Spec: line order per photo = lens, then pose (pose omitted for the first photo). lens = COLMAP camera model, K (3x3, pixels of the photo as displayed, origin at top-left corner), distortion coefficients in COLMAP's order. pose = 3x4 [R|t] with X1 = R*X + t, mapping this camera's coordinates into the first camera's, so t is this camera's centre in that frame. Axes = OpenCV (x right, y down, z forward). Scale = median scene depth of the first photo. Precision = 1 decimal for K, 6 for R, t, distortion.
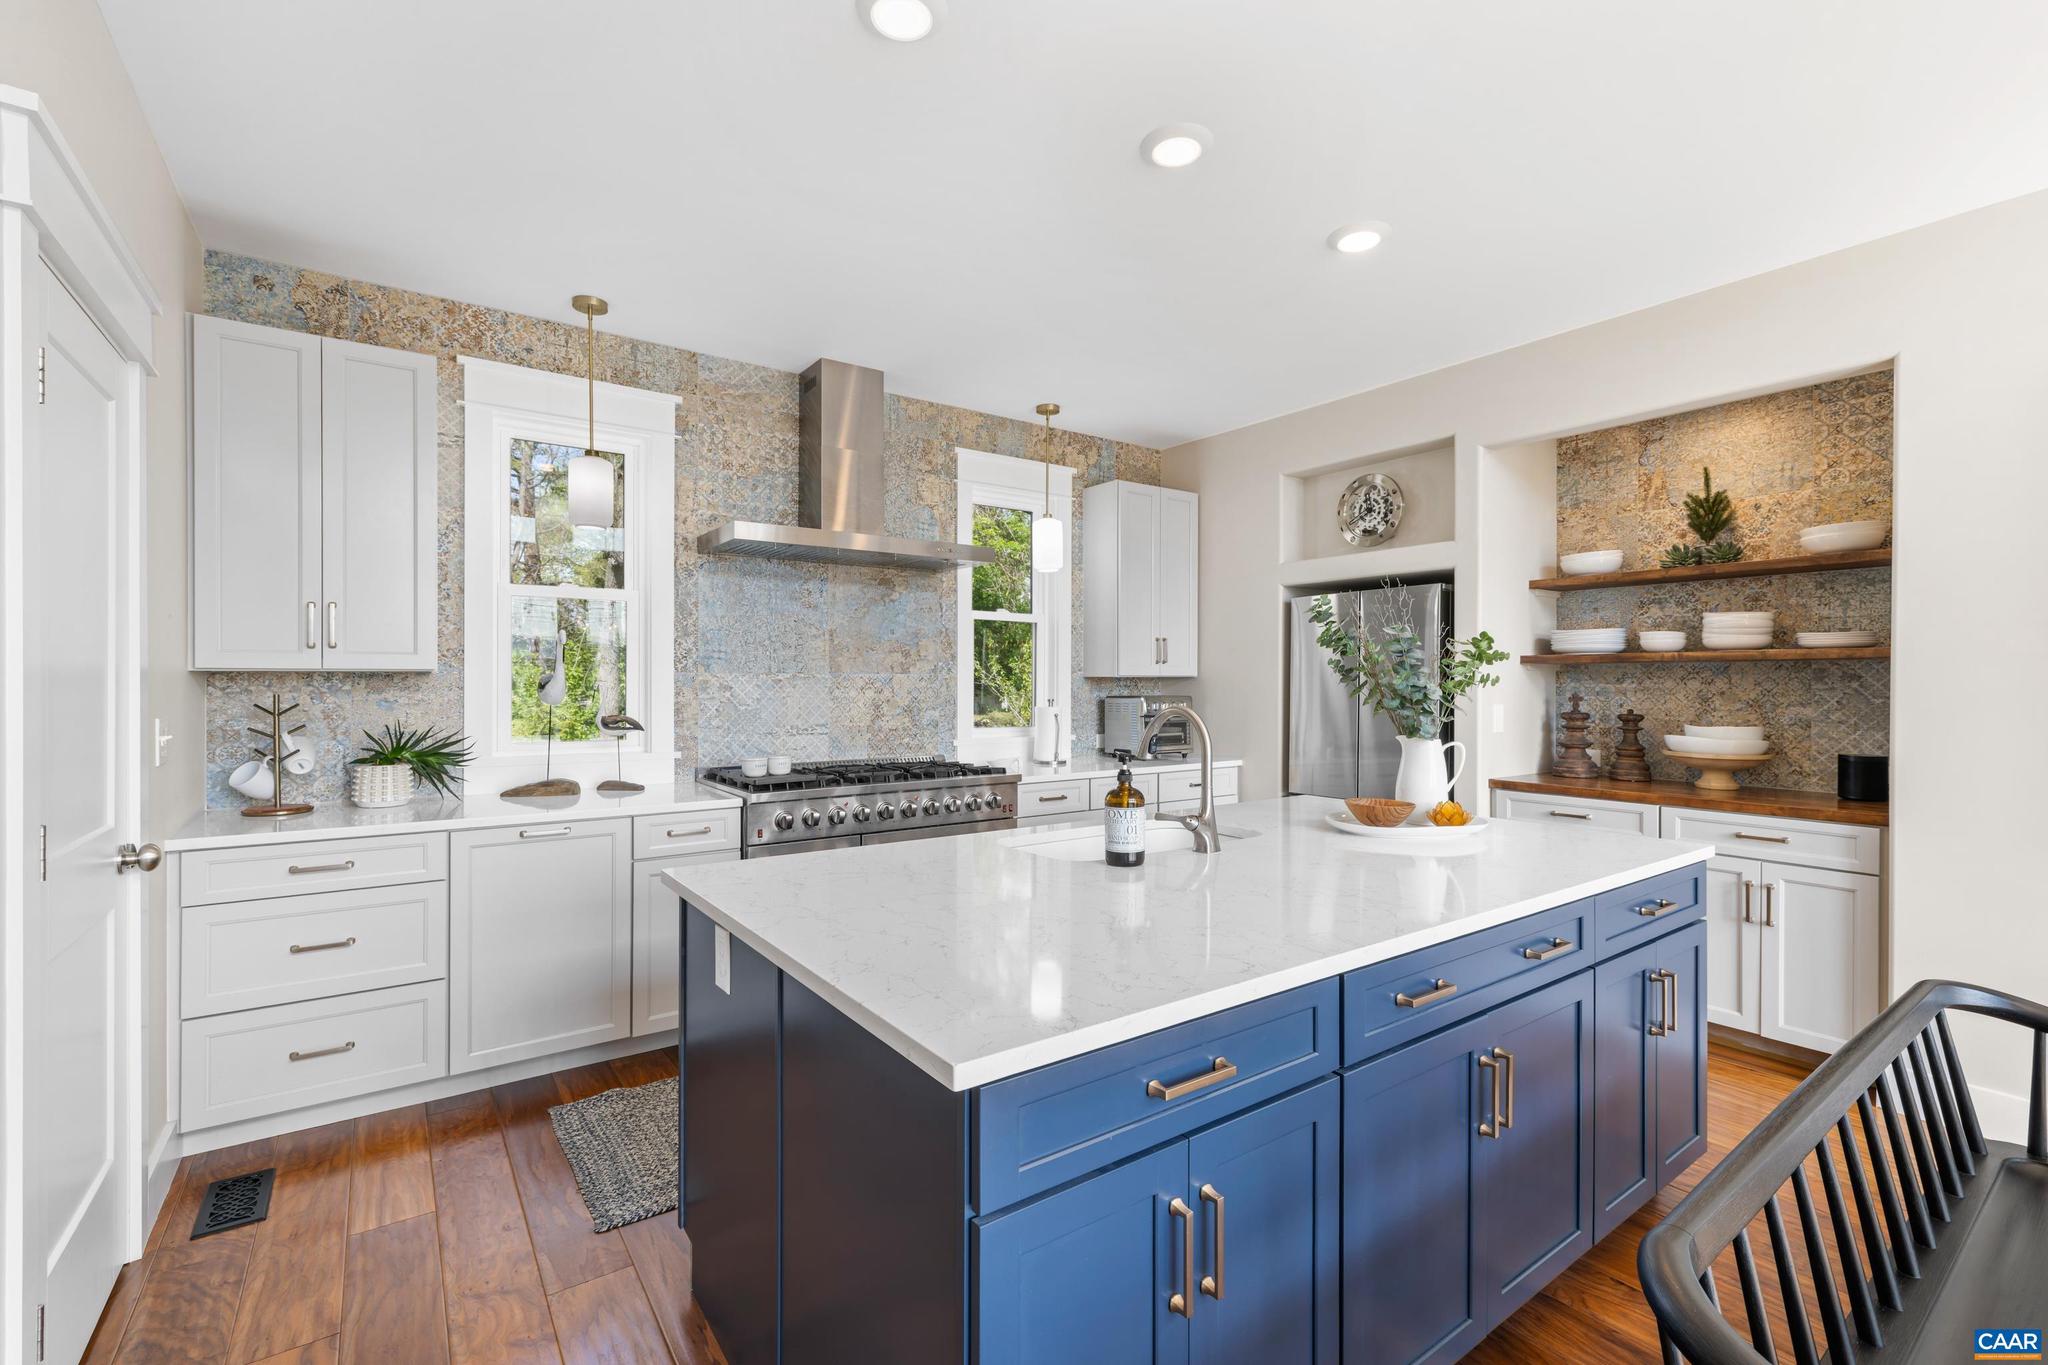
lens RADIAL K [[867.1, 0, 992.6], [0, 867.1, 684.6], [0, 0, 1]] dist [0.002363, -0.000556]
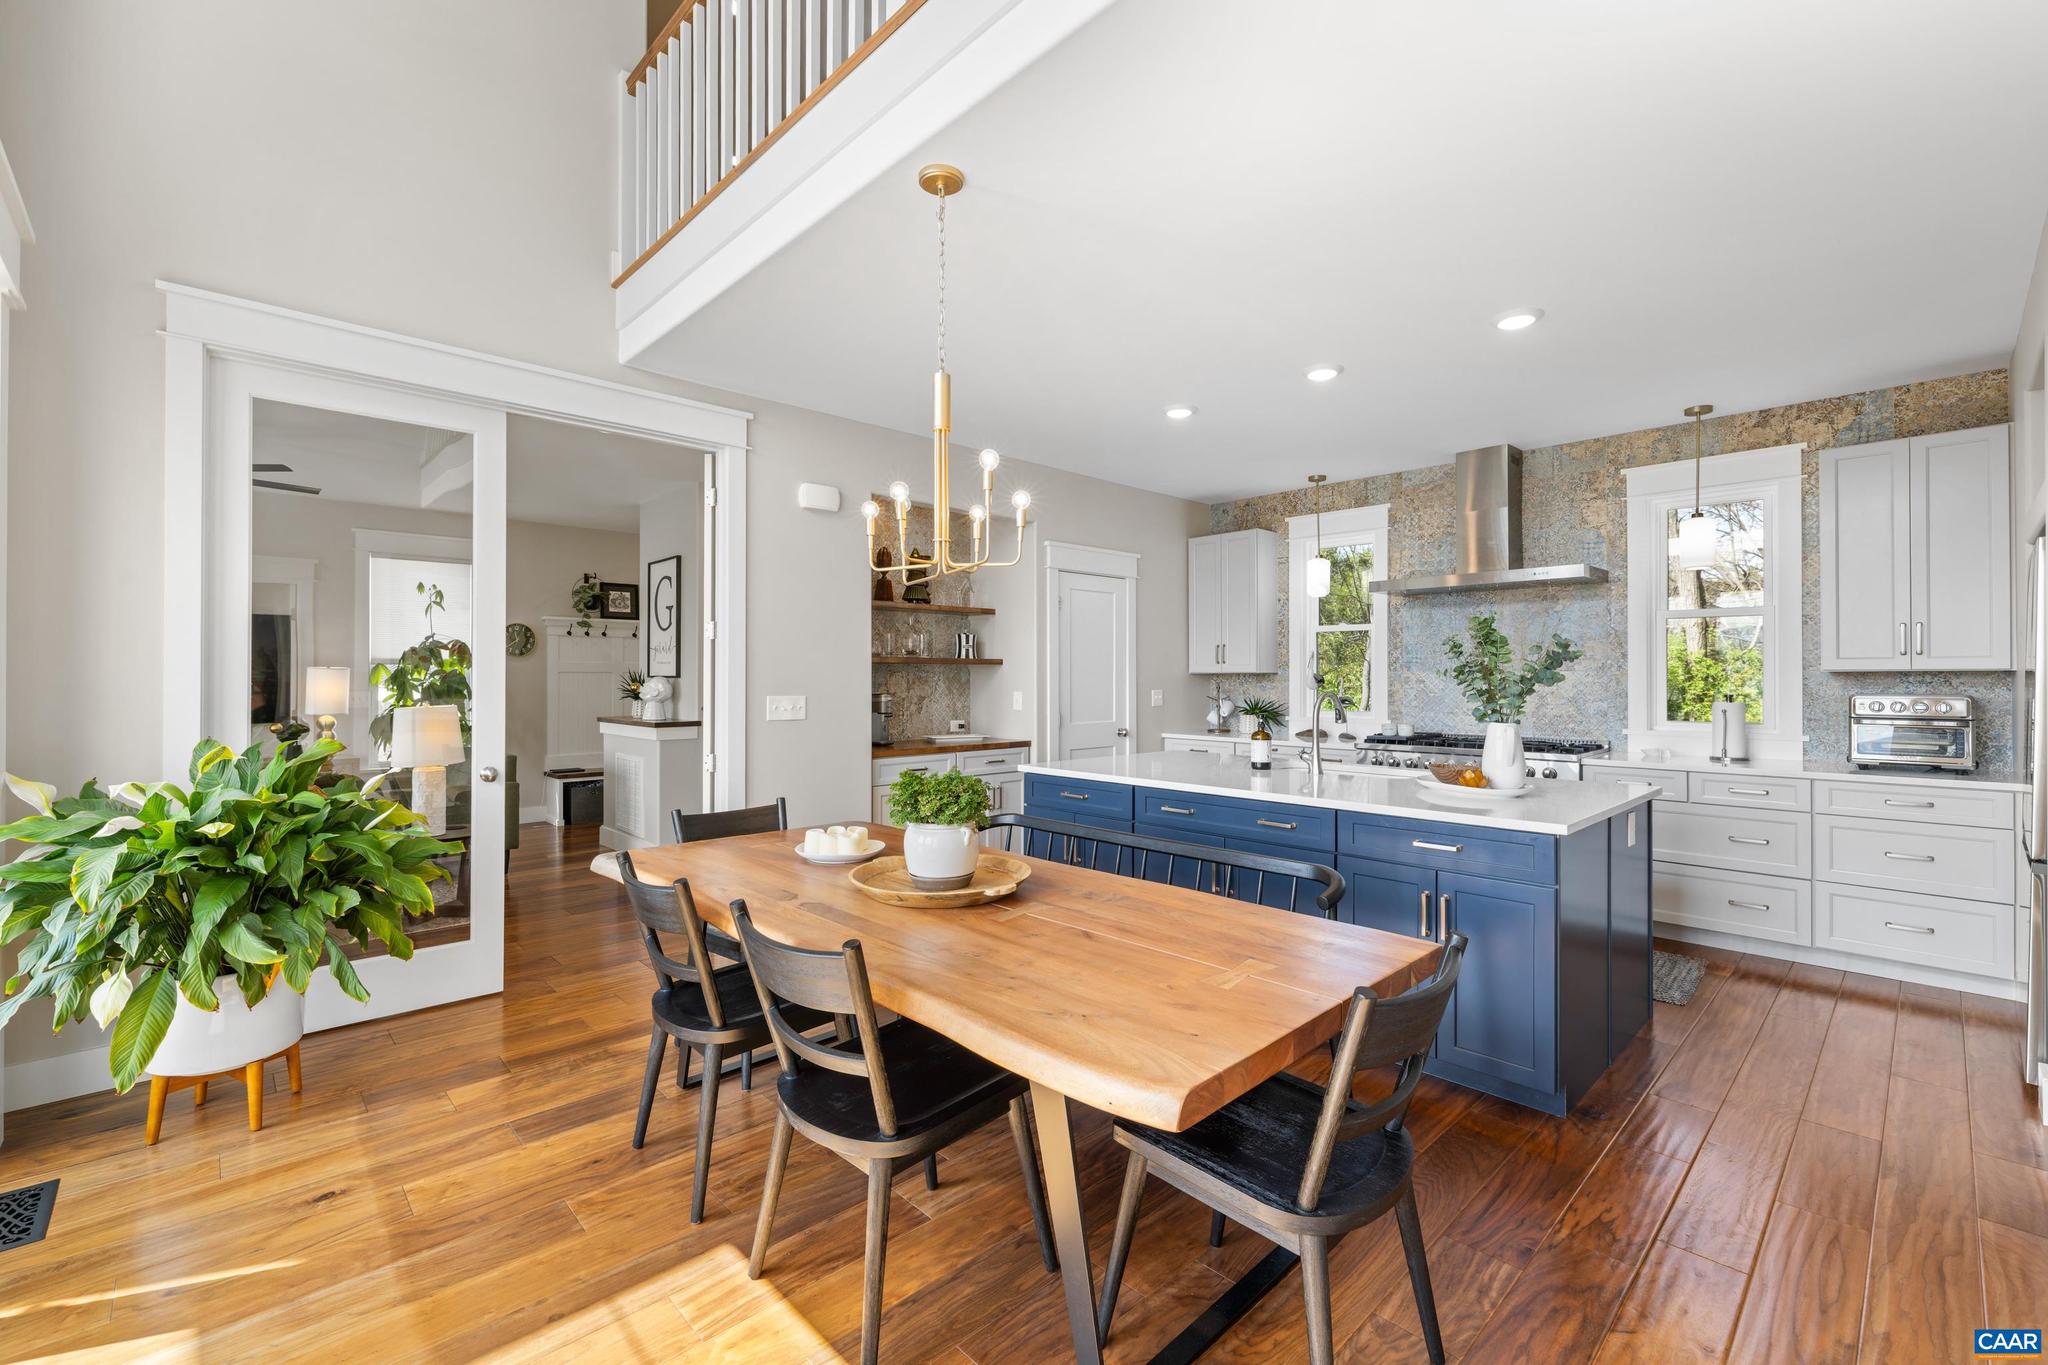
lens RADIAL K [[867.1, 0, 1034.0], [0, 867.1, 670.3], [0, 0, 1]] dist [0.002363, -0.000556]
pose [[0.158265, -0.008274, -0.987362, 1.131055], [-0.001630, 0.999961, -0.008641, -0.001596], [0.987395, 0.002977, 0.158245, 0.078069]]
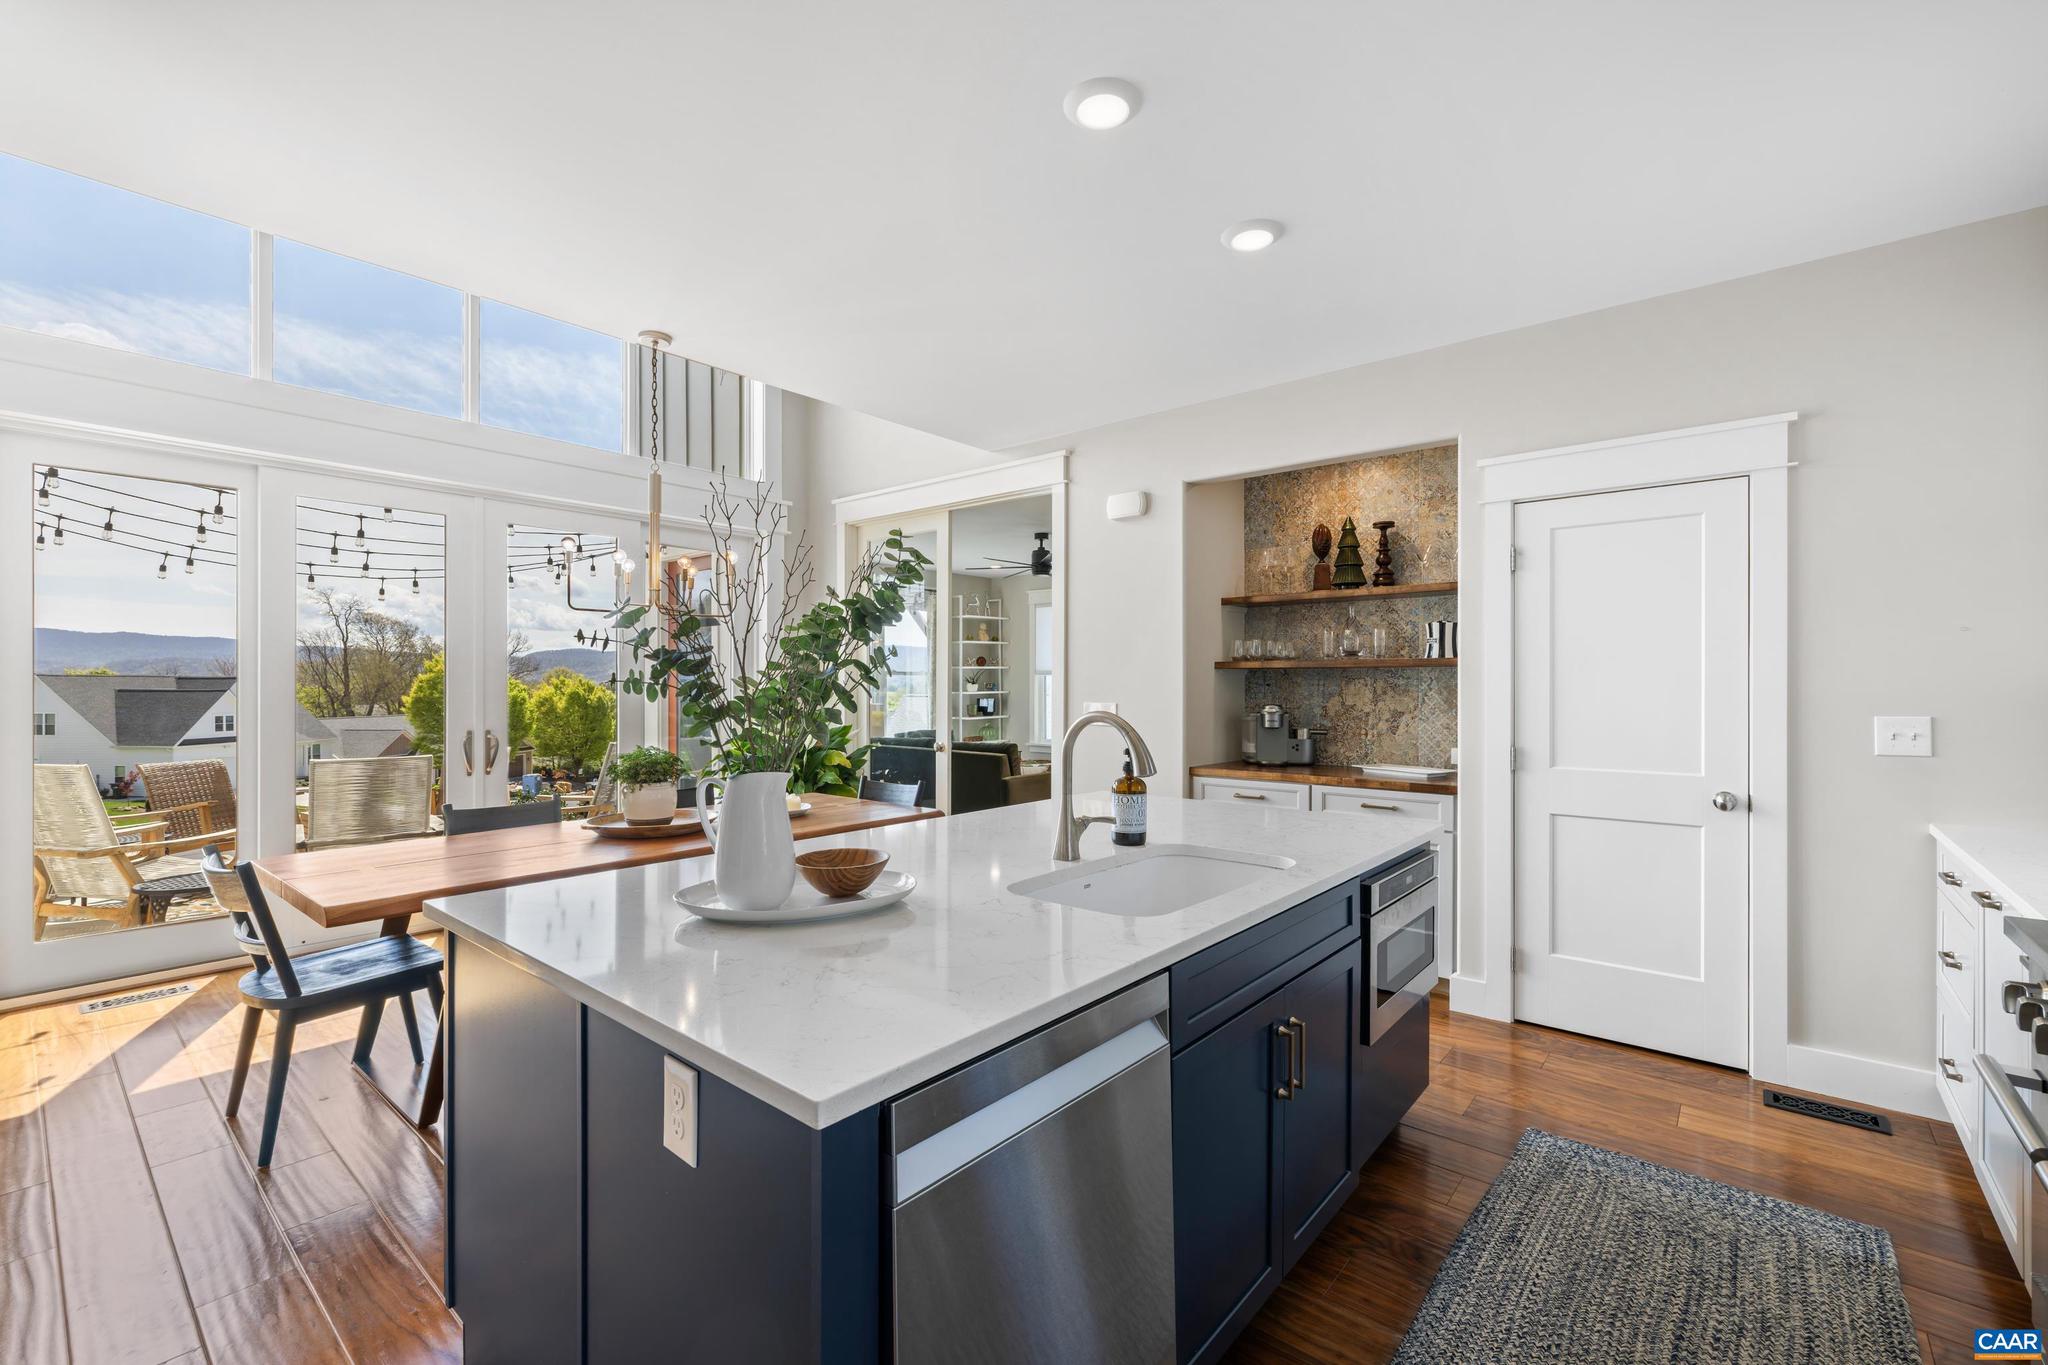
lens RADIAL K [[867.1, 0, 1037.5], [0, 867.1, 684.1], [0, 0, 1]] dist [0.002363, -0.000556]
pose [[-0.961058, -0.001898, -0.276342, 0.323356], [-0.001752, 0.999998, -0.000777, -0.002218], [0.276343, -0.000263, -0.961059, 1.120137]]
